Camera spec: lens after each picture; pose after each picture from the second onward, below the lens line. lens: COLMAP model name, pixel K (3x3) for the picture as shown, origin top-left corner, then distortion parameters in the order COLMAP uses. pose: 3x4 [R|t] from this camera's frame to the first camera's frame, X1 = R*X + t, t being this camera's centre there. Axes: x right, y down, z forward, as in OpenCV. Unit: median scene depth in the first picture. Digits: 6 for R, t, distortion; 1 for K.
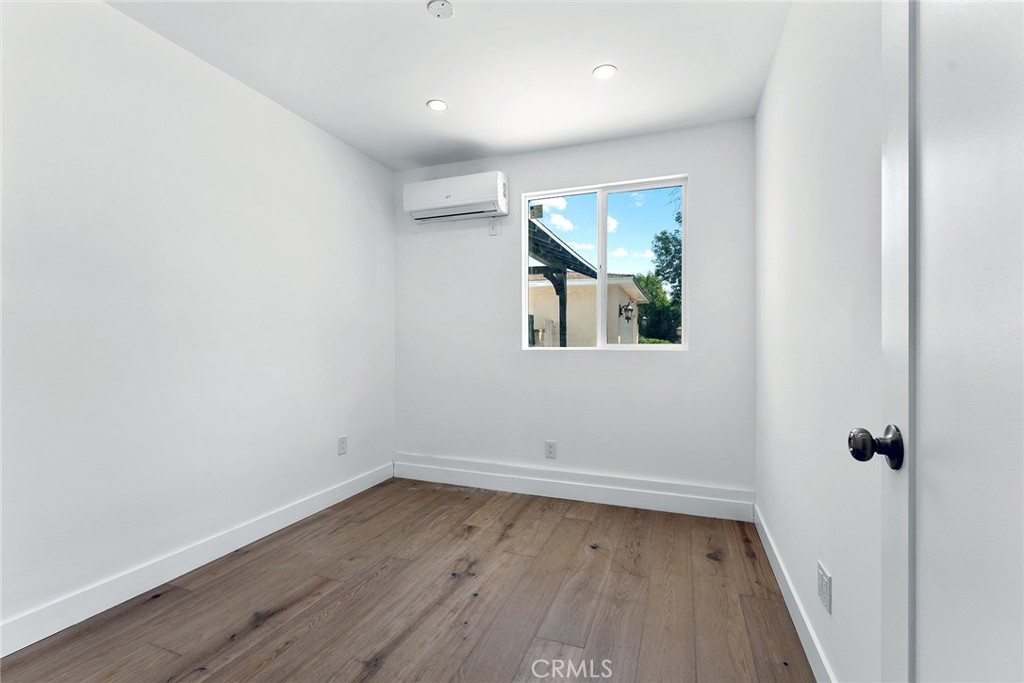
lens RADIAL K [[446.0, 0, 511.4], [0, 446.0, 341.6], [0, 0, 1]] dist [0.001263, 0.000291]
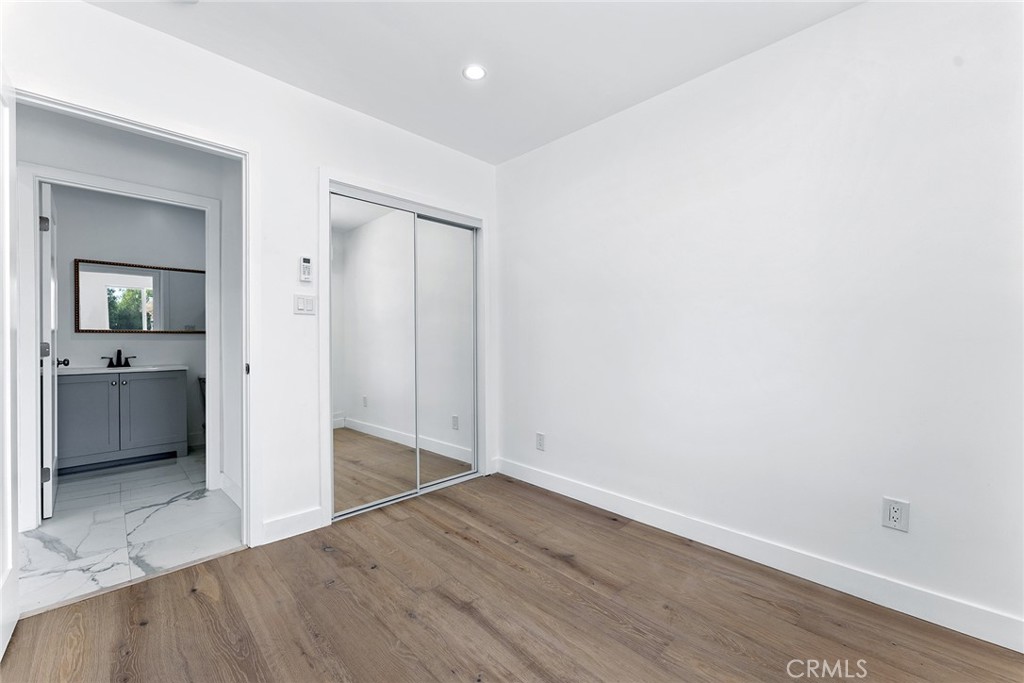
lens RADIAL K [[408.7, 0, 511.0], [0, 408.7, 341.9], [0, 0, 1]] dist [0.000838, 0.000025]
pose [[-0.415274, 0.003059, -0.909691, 0.498317], [0.001904, 0.999995, 0.002493, 0.012495], [0.909694, -0.000697, -0.415278, 1.240326]]
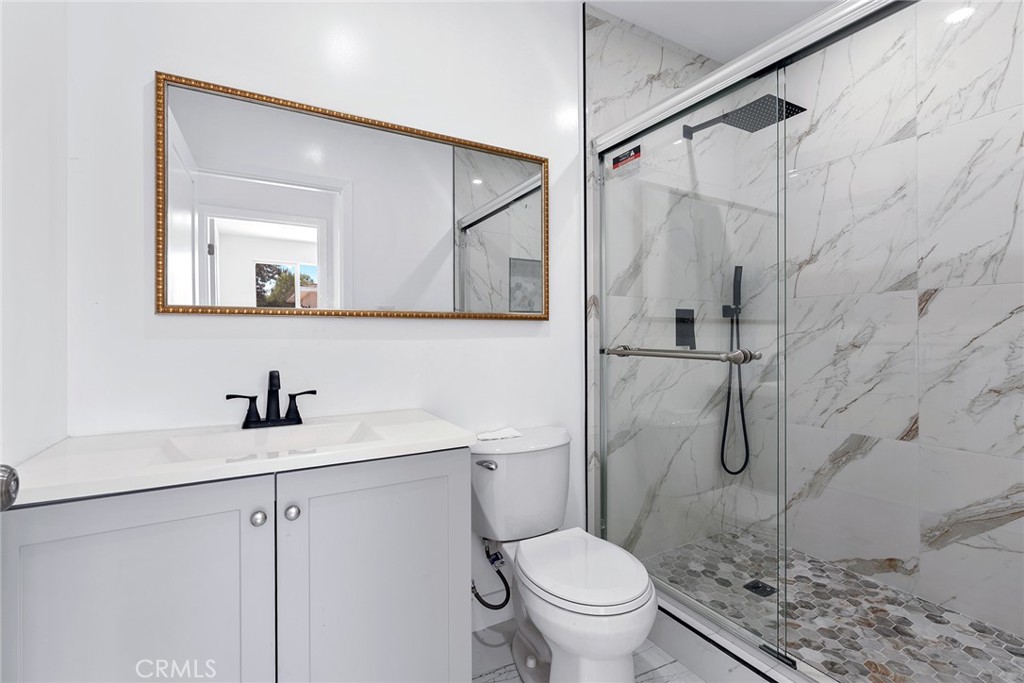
lens RADIAL K [[460.3, 0, 511.5], [0, 460.3, 338.6], [0, 0, 1]] dist [-0.001869, -0.000077]
pose [[-0.648624, 0.004090, -0.761098, 0.316544], [-0.000566, 0.999983, 0.005855, 0.009263], [0.761109, 0.004229, -0.648610, 0.778406]]
